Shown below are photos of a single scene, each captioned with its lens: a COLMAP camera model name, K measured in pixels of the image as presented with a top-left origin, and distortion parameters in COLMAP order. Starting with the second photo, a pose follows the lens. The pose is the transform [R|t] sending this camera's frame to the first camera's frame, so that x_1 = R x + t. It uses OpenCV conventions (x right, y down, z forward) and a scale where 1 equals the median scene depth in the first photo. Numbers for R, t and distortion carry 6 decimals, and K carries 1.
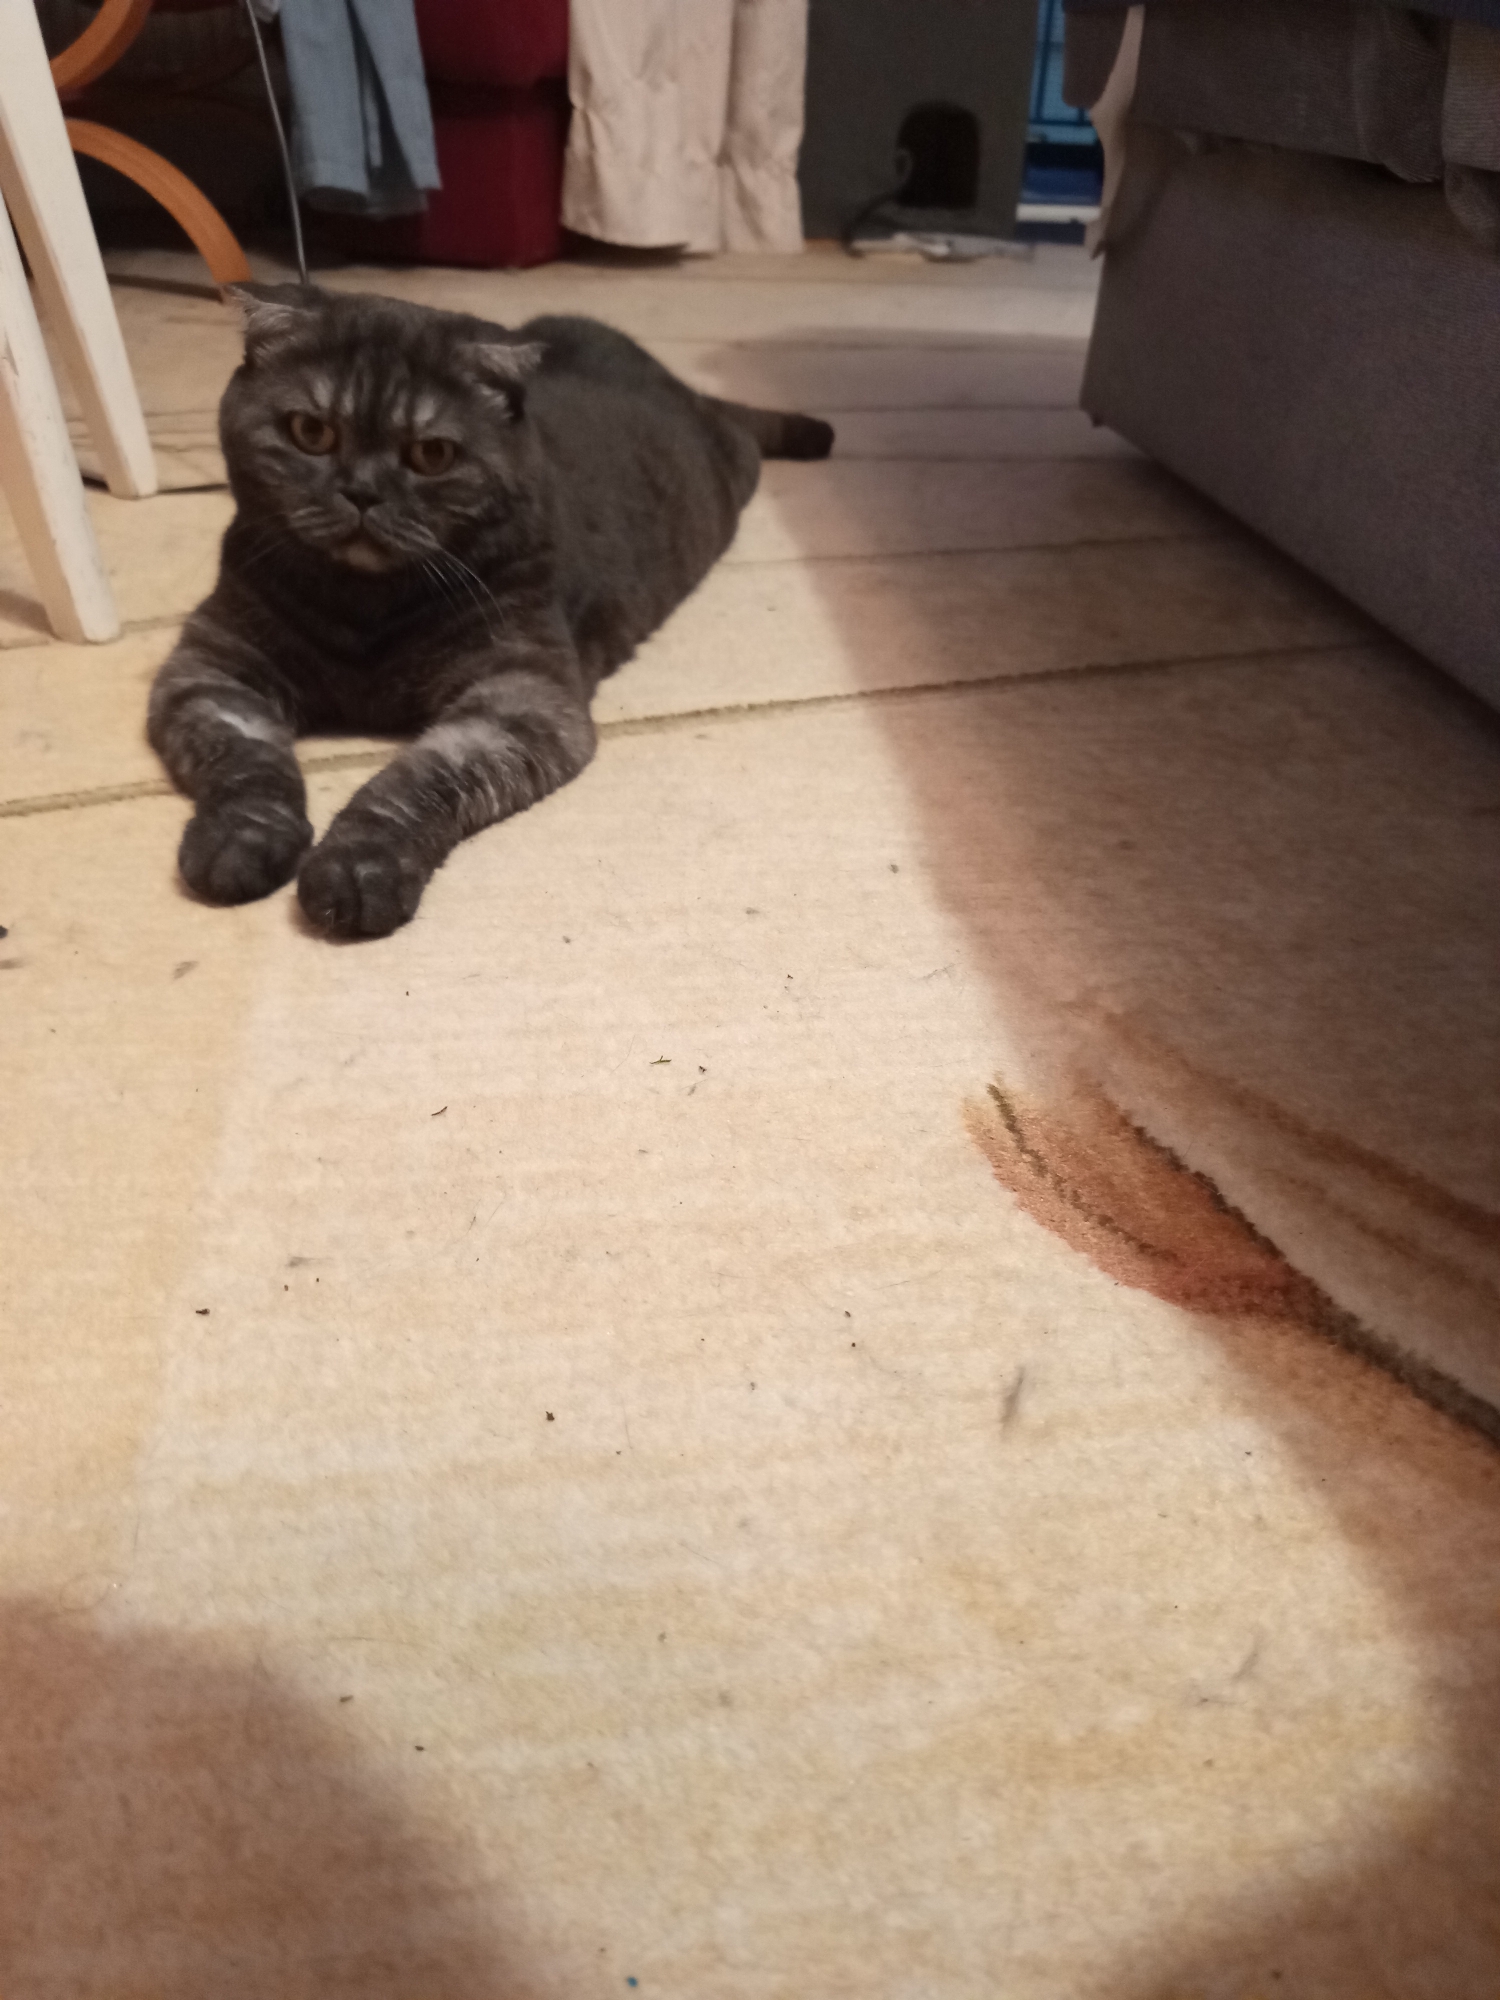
lens RADIAL K [[1390.1, 0, 750.0], [0, 1390.1, 1000.0], [0, 0, 1]] dist [0.004083, -0.018461]
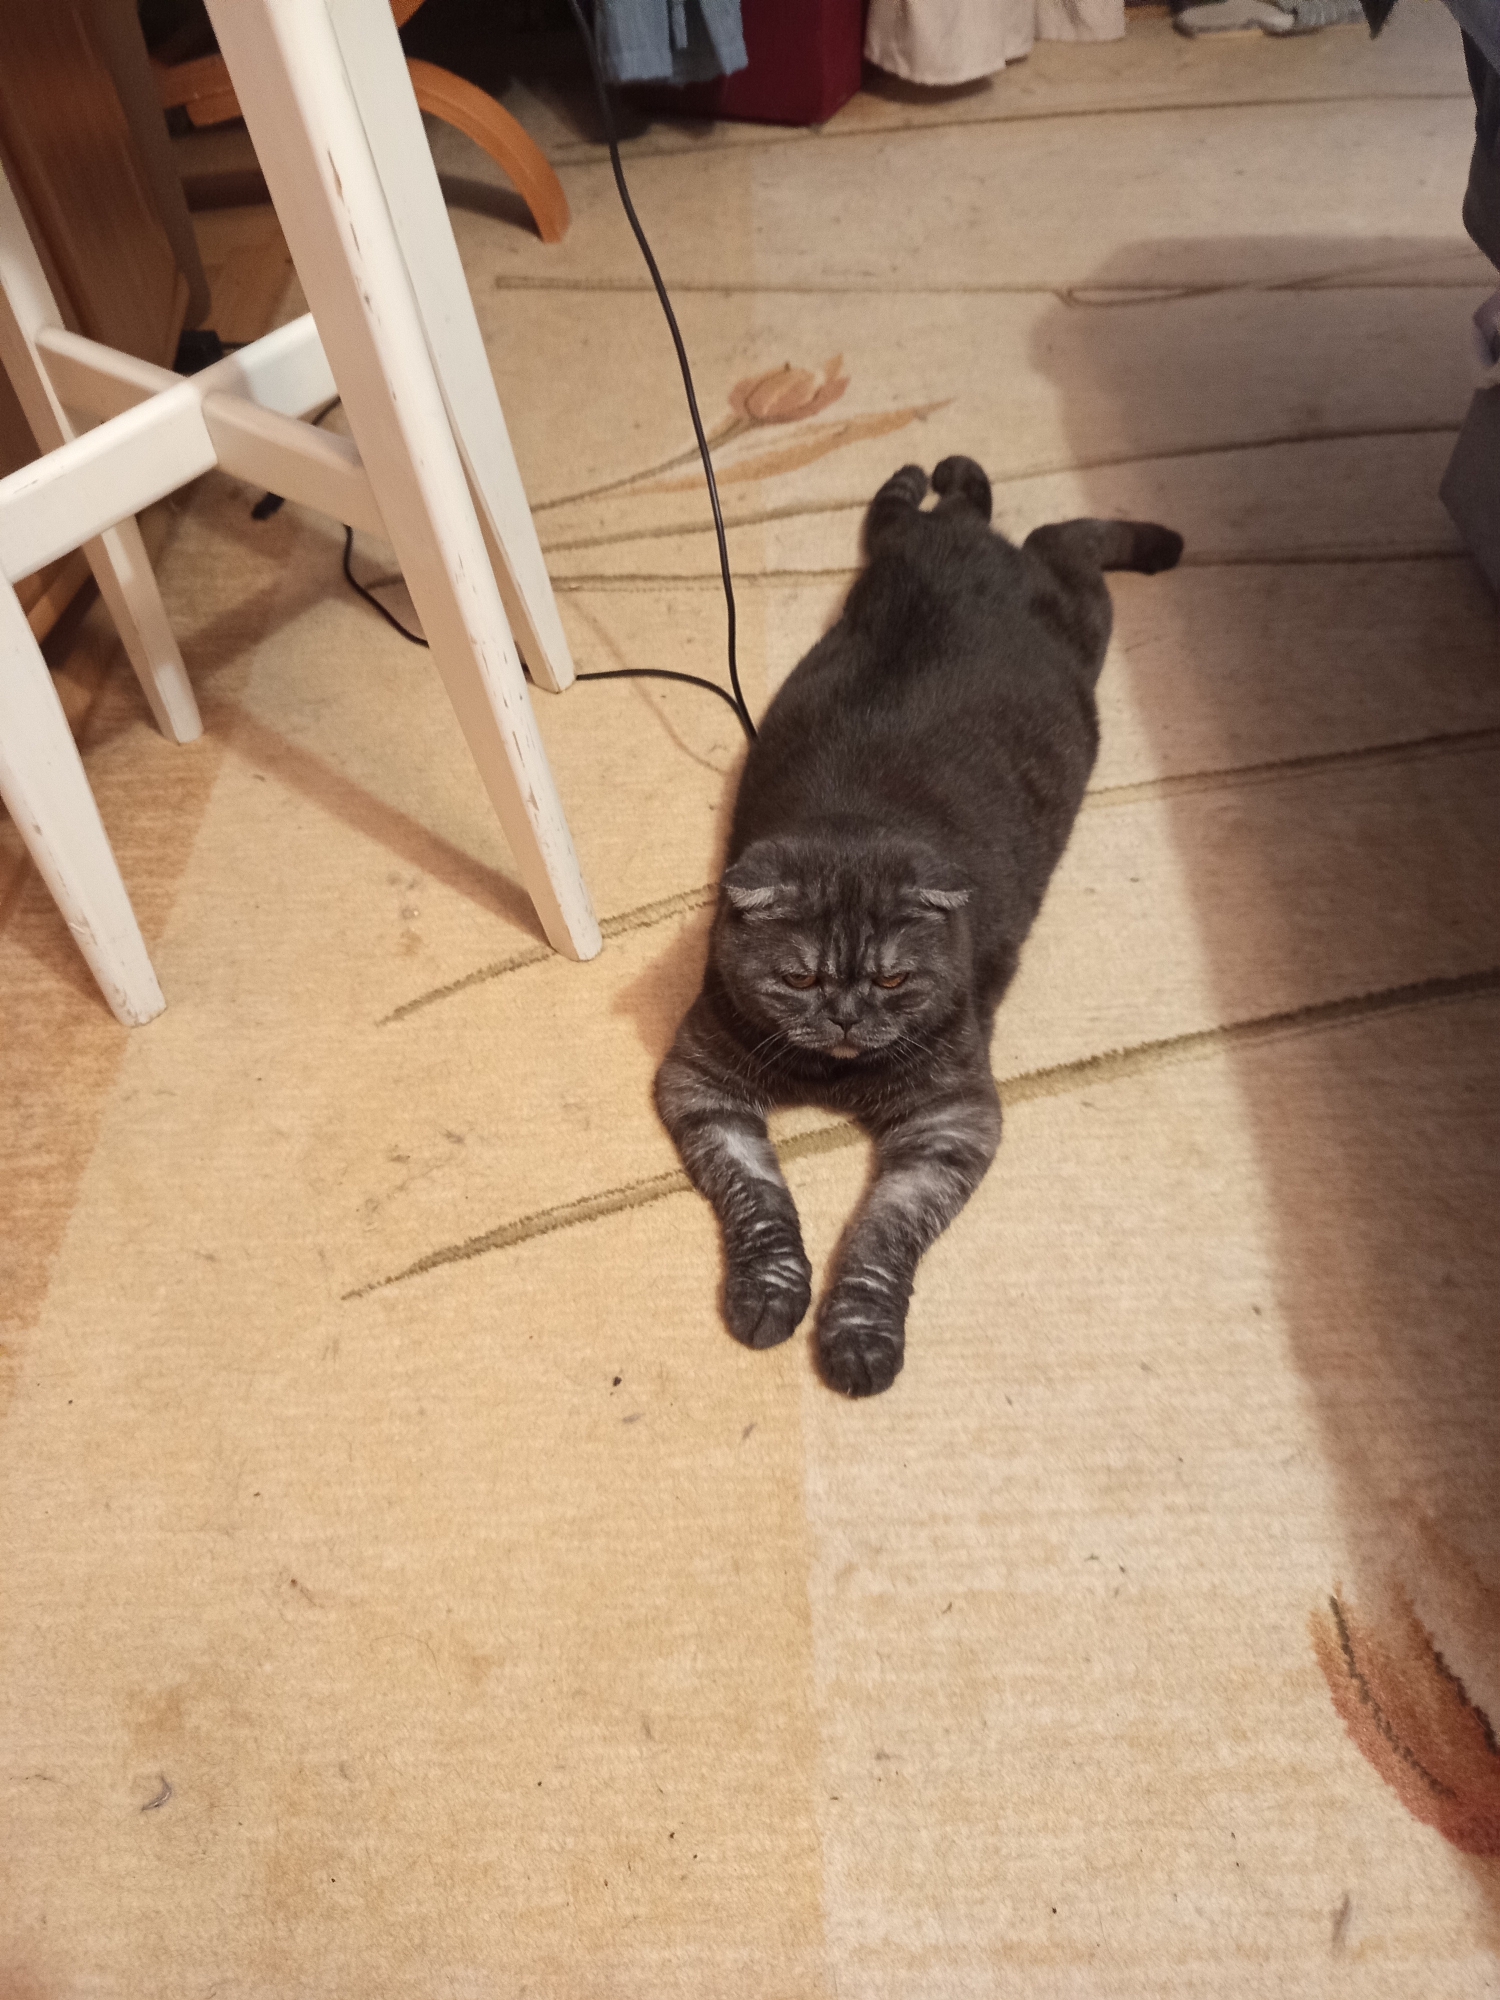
lens RADIAL K [[1390.1, 0, 750.0], [0, 1390.1, 1000.0], [0, 0, 1]] dist [0.004083, -0.018461]
pose [[0.985719, 0.029937, -0.165717, -0.198300], [0.012803, 0.967900, 0.251008, -0.911833], [0.167912, -0.249545, 0.953694, -0.302413]]
